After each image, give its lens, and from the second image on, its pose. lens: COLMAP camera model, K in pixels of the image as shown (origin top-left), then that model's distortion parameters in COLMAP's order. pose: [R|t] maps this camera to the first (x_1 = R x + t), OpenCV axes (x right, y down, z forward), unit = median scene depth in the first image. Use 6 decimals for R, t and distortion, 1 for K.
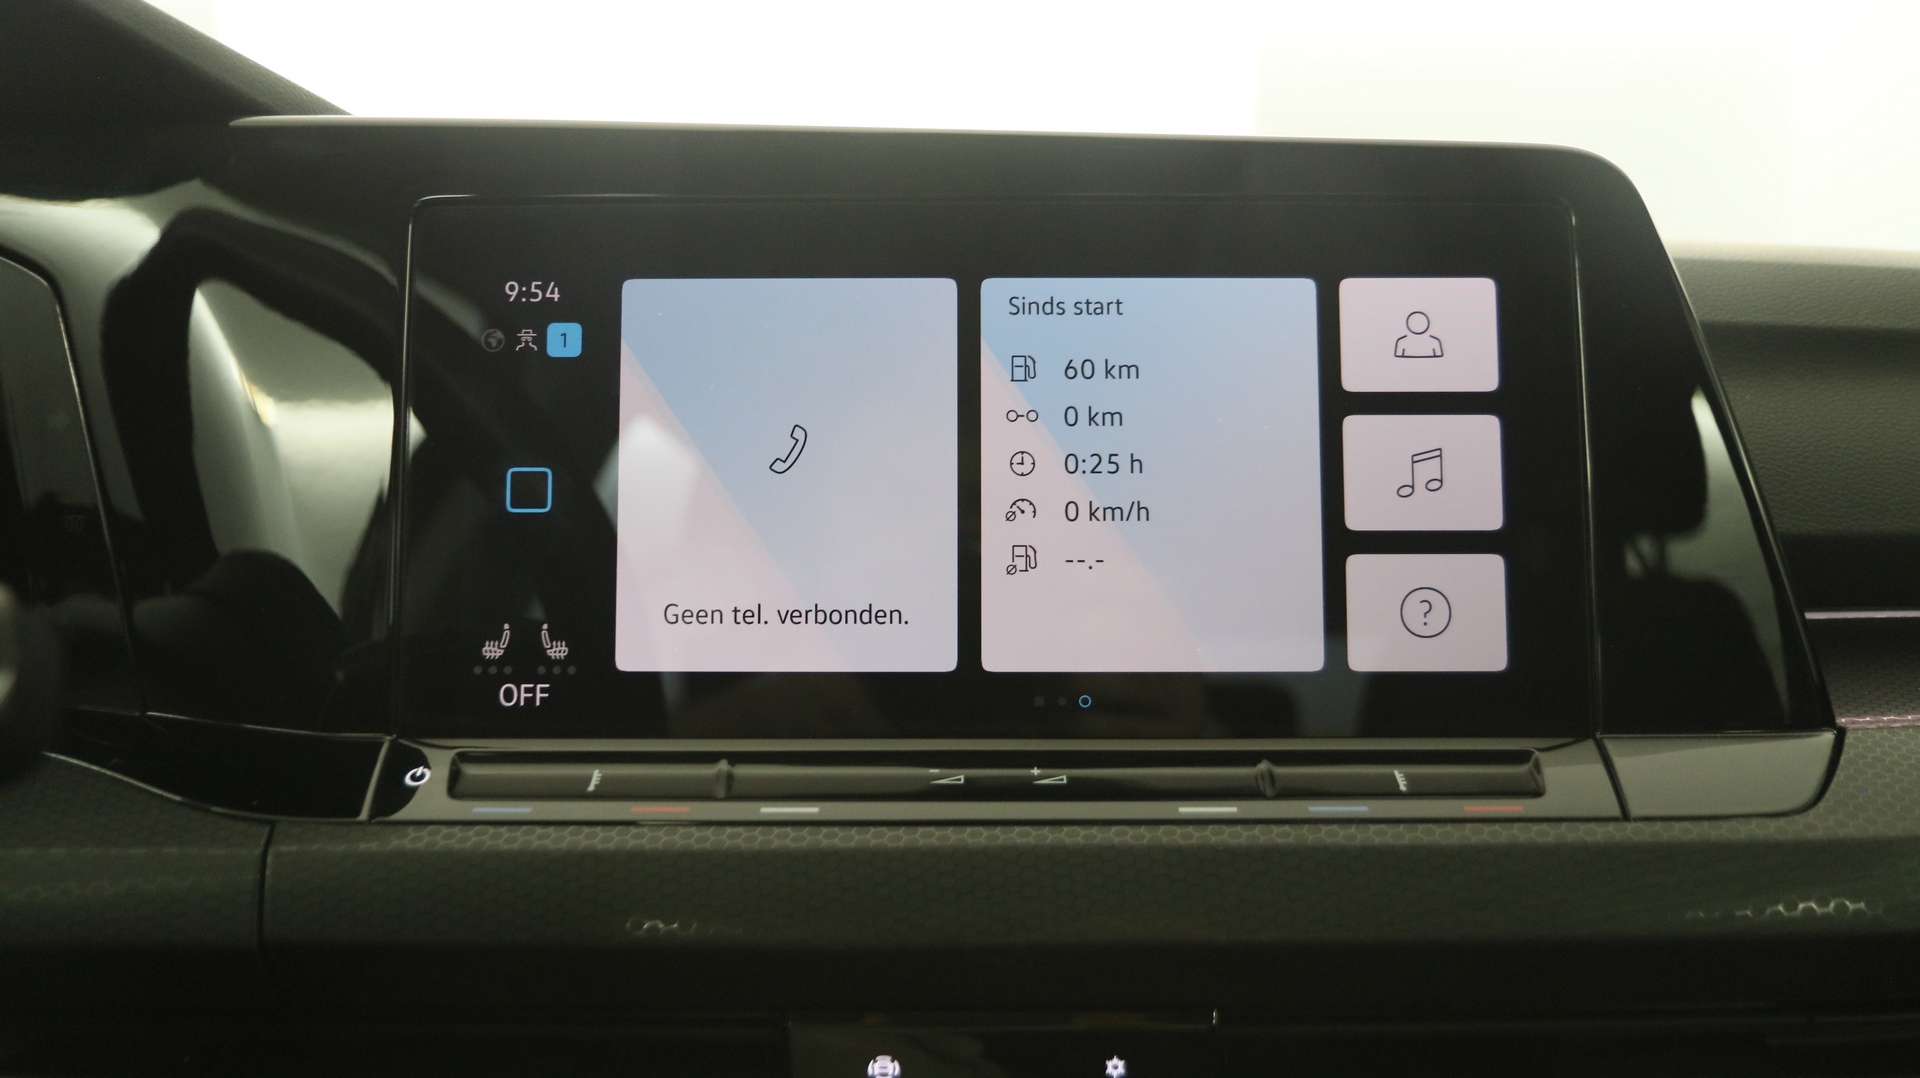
lens RADIAL K [[1449.3, 0, 860.4], [0, 1449.3, 535.7], [0, 0, 1]] dist [-0.011735, 0.008937]
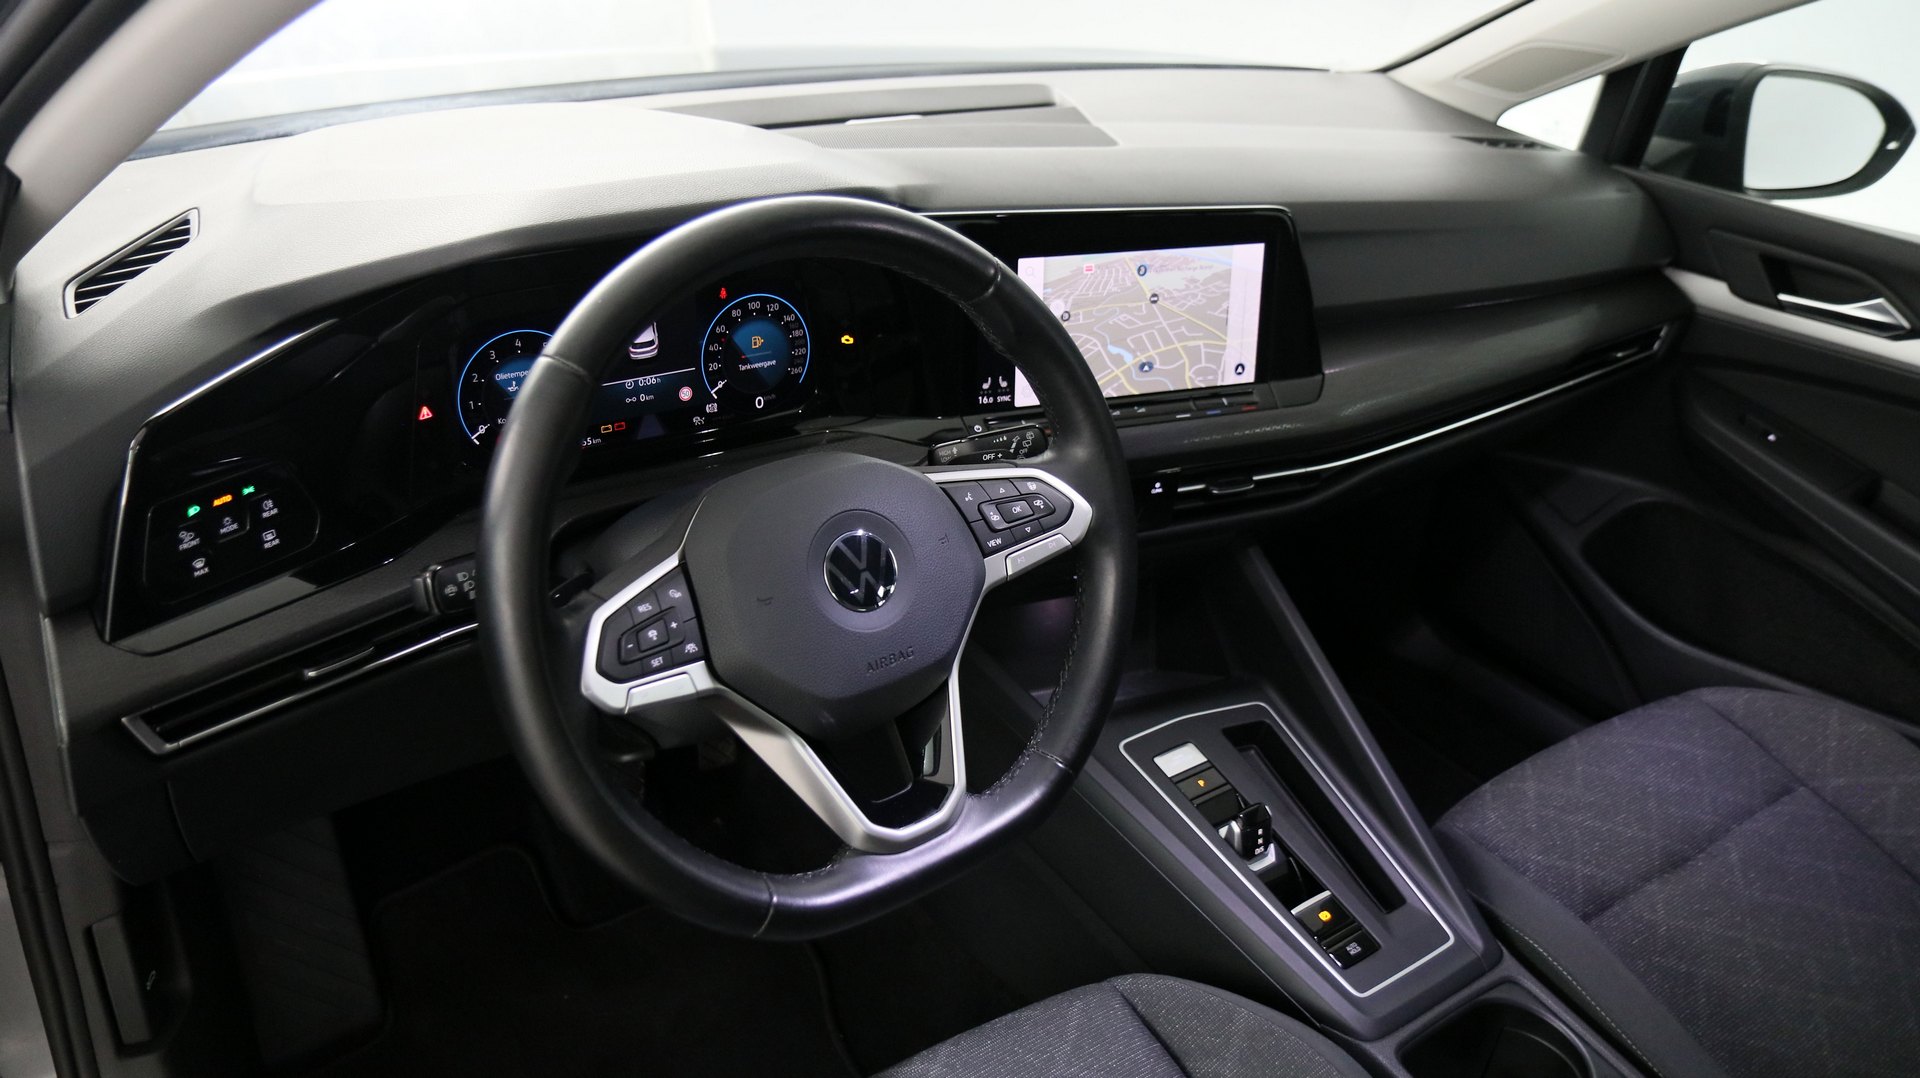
lens RADIAL K [[1470.9, 0, 960.0], [0, 1470.9, 539.0], [0, 0, 1]] dist [-0.020216, 0.011139]
pose [[0.901409, -0.139703, 0.409810, -1.691218], [-0.053740, 0.903094, 0.426067, -1.002412], [-0.429620, -0.406084, 0.806550, -1.744450]]
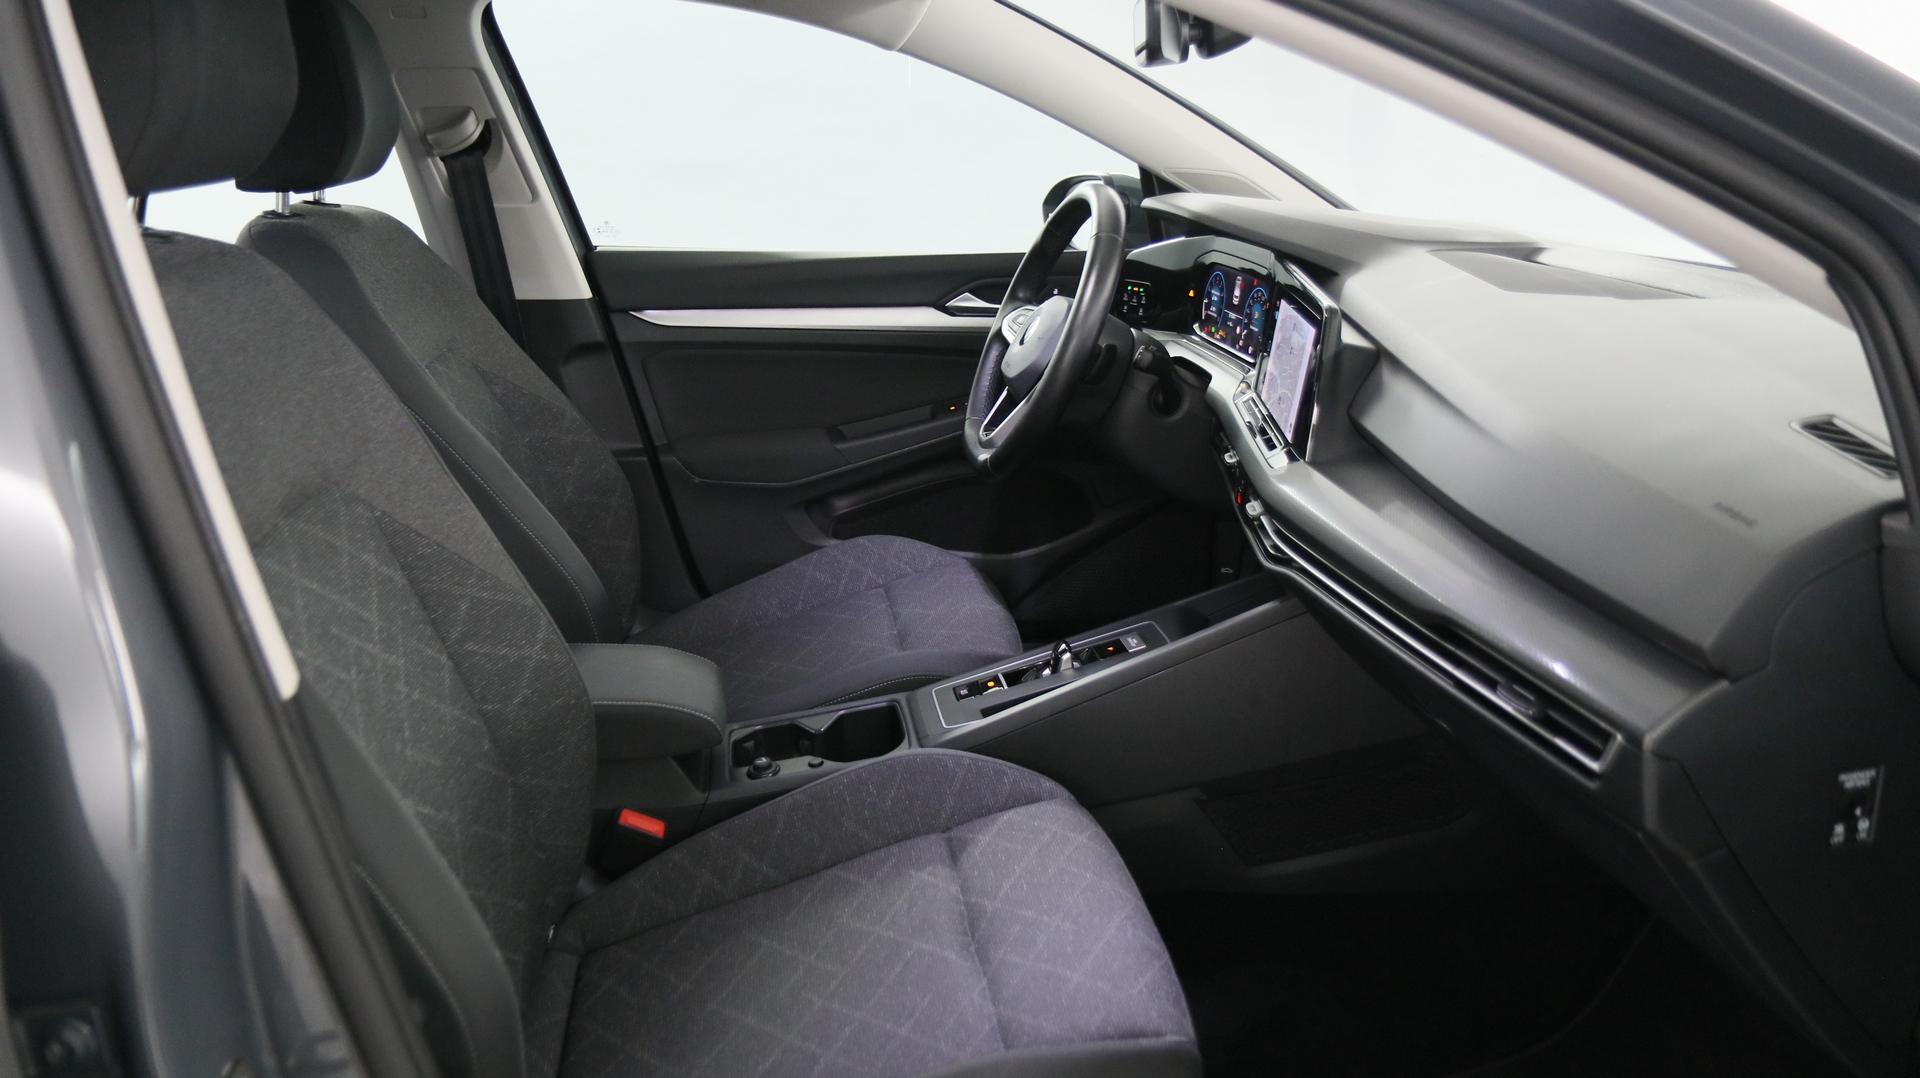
lens RADIAL K [[1470.9, 0, 960.0], [0, 1470.9, 539.0], [0, 0, 1]] dist [-0.020216, 0.011139]
pose [[-0.047062, 0.295384, -0.954219, 4.660633], [-0.042995, 0.953793, 0.297373, -0.828810], [0.997966, 0.055021, -0.032188, 0.176693]]
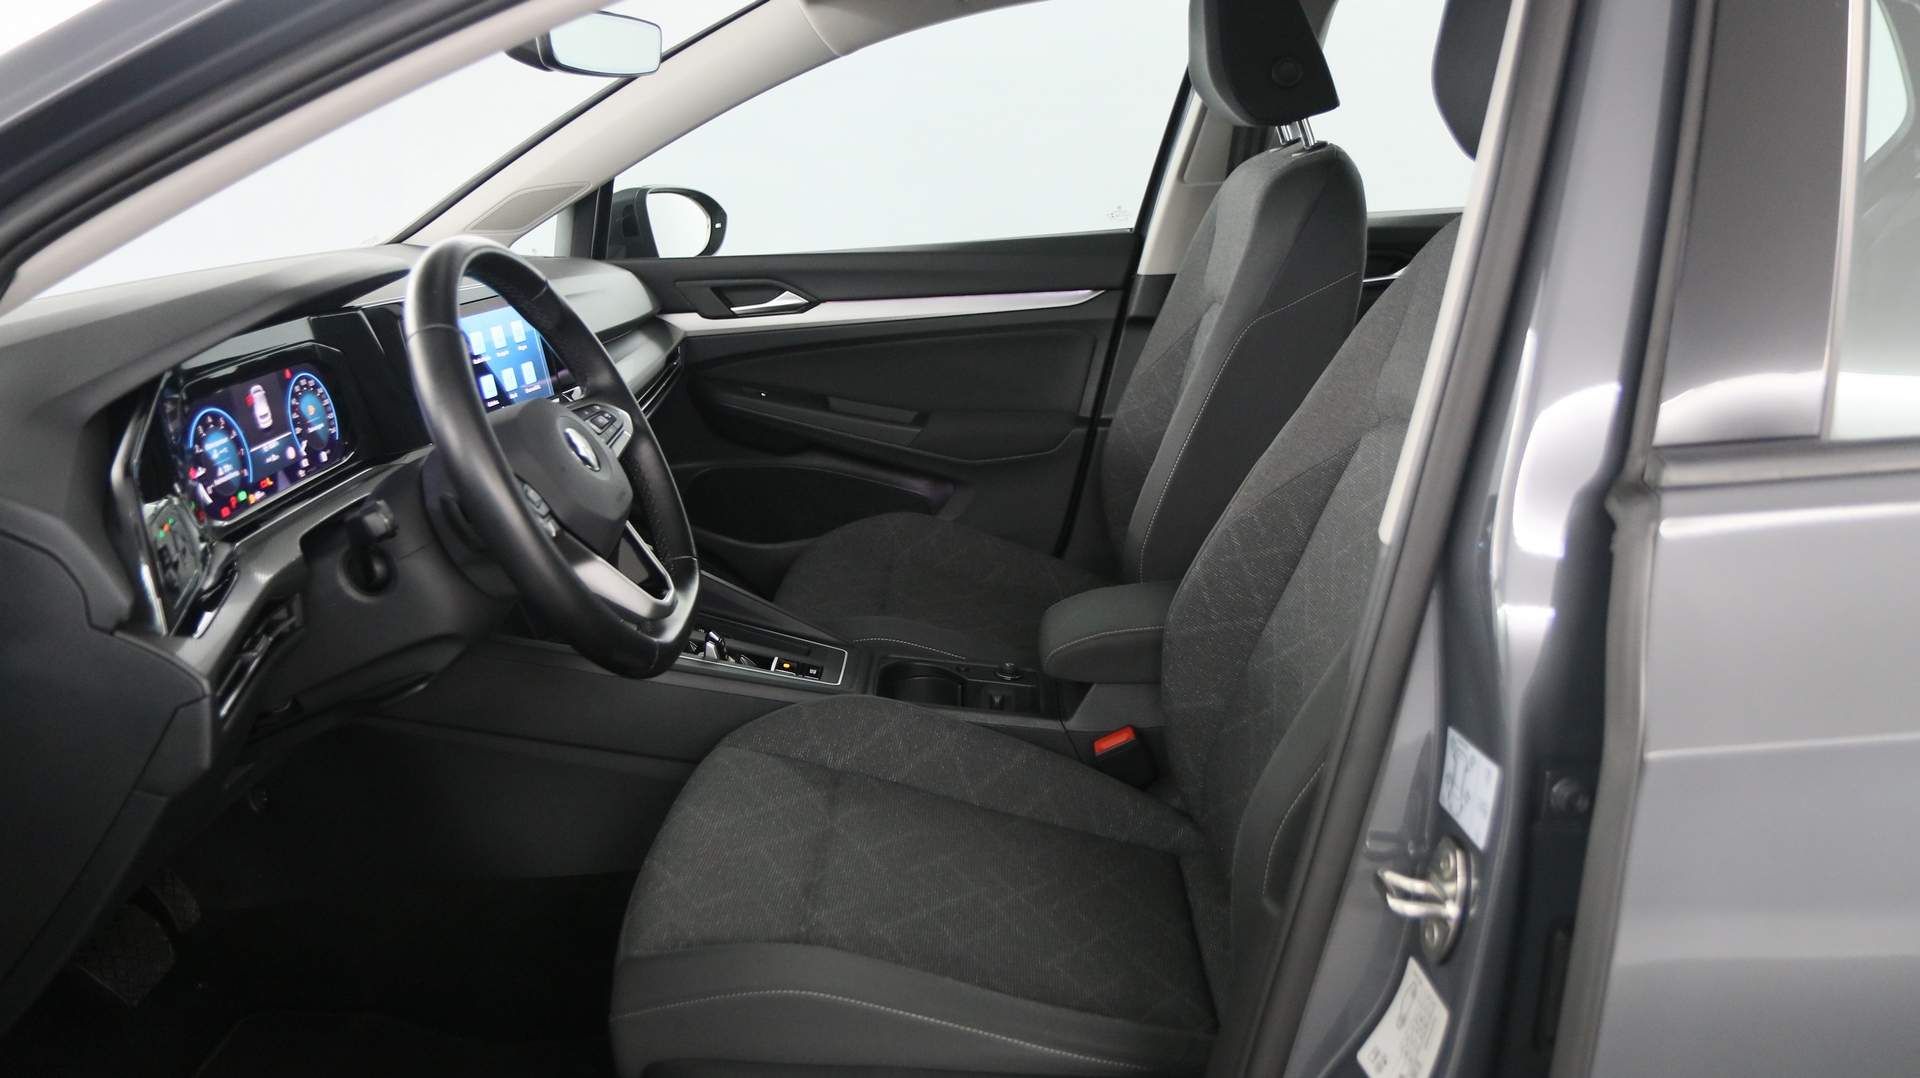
lens RADIAL K [[1470.9, 0, 960.0], [0, 1470.9, 539.0], [0, 0, 1]] dist [-0.020216, 0.011139]
pose [[0.203756, -0.273884, 0.939931, -4.213453], [0.077553, 0.961570, 0.263378, -0.625211], [-0.975945, 0.019230, 0.217166, -1.508332]]
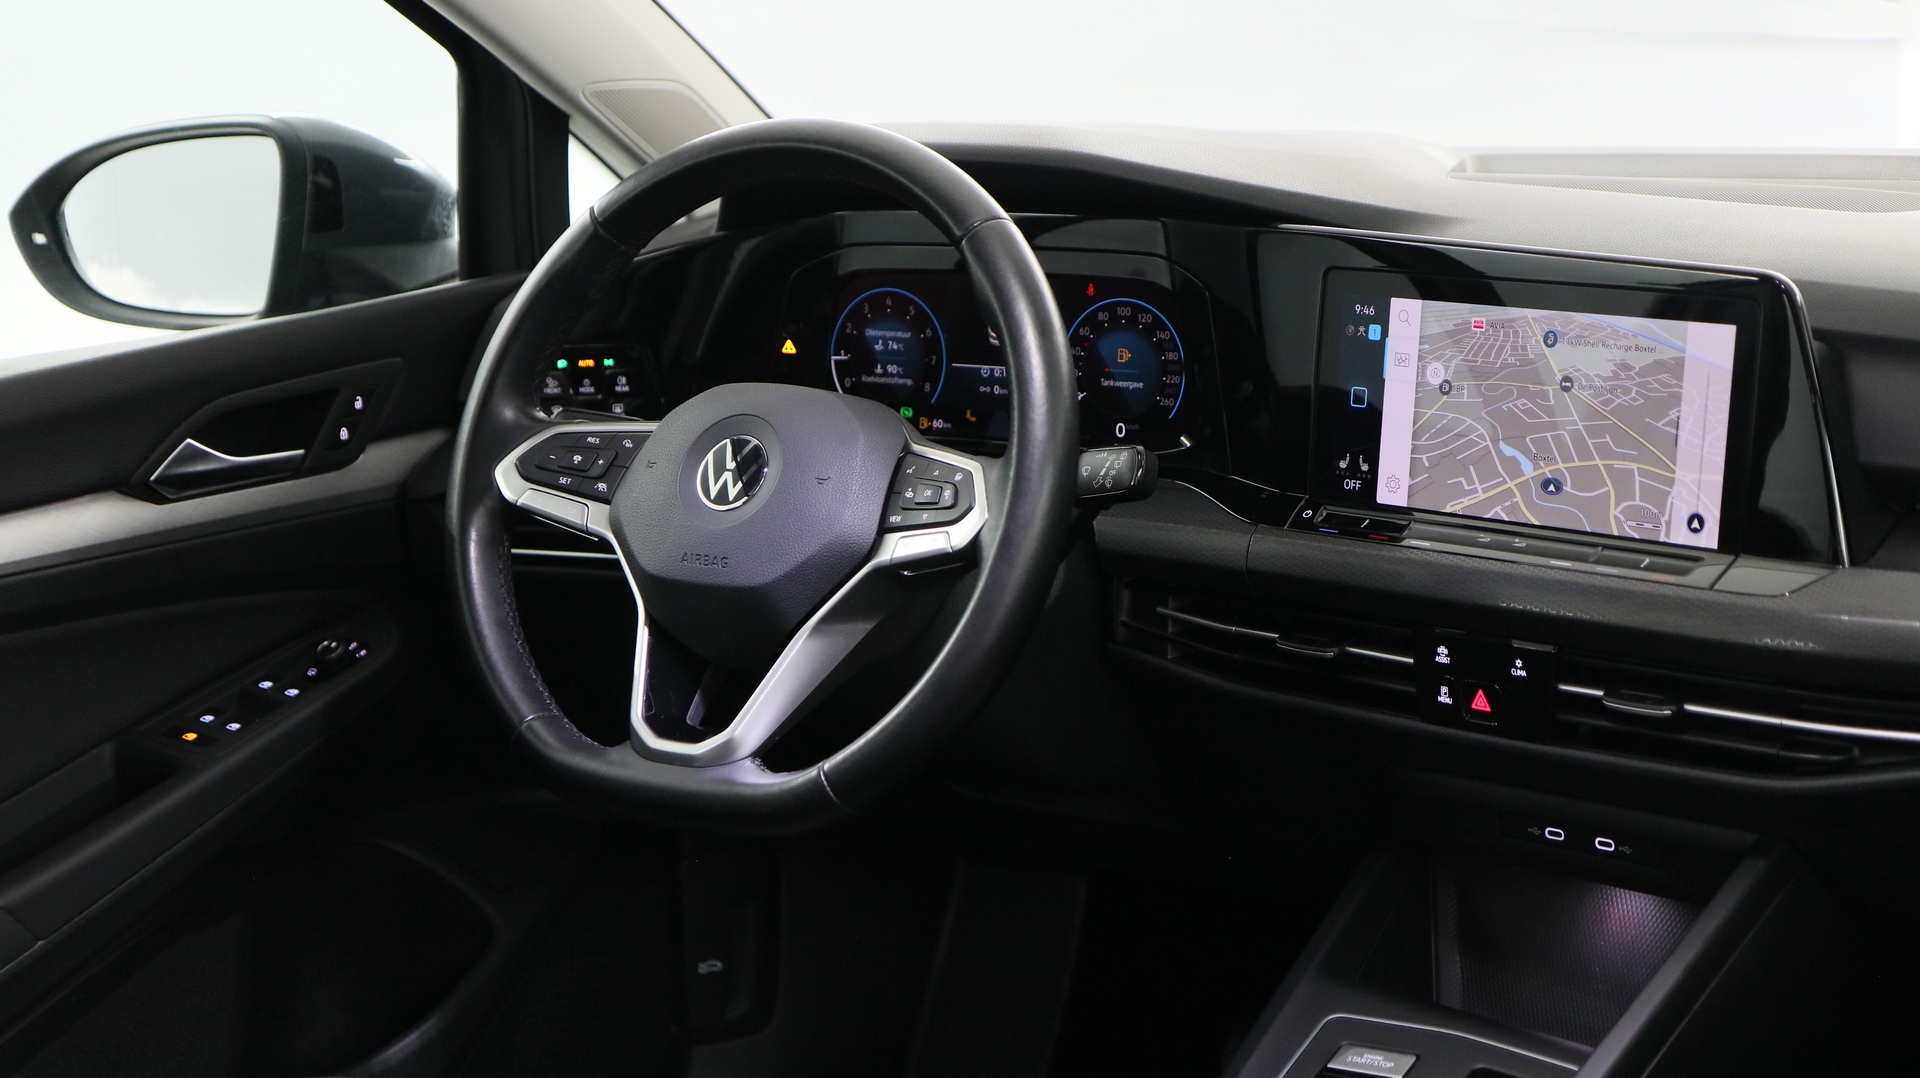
lens RADIAL K [[3402.0, 0, 960.0], [0, 3402.0, 539.0], [0, 0, 1]] dist [0.012455, 0.046366]
pose [[0.713112, 0.112941, -0.691893, 3.151367], [0.009799, 0.985235, 0.170925, -0.755191], [0.700982, -0.128668, 0.701476, -3.341816]]
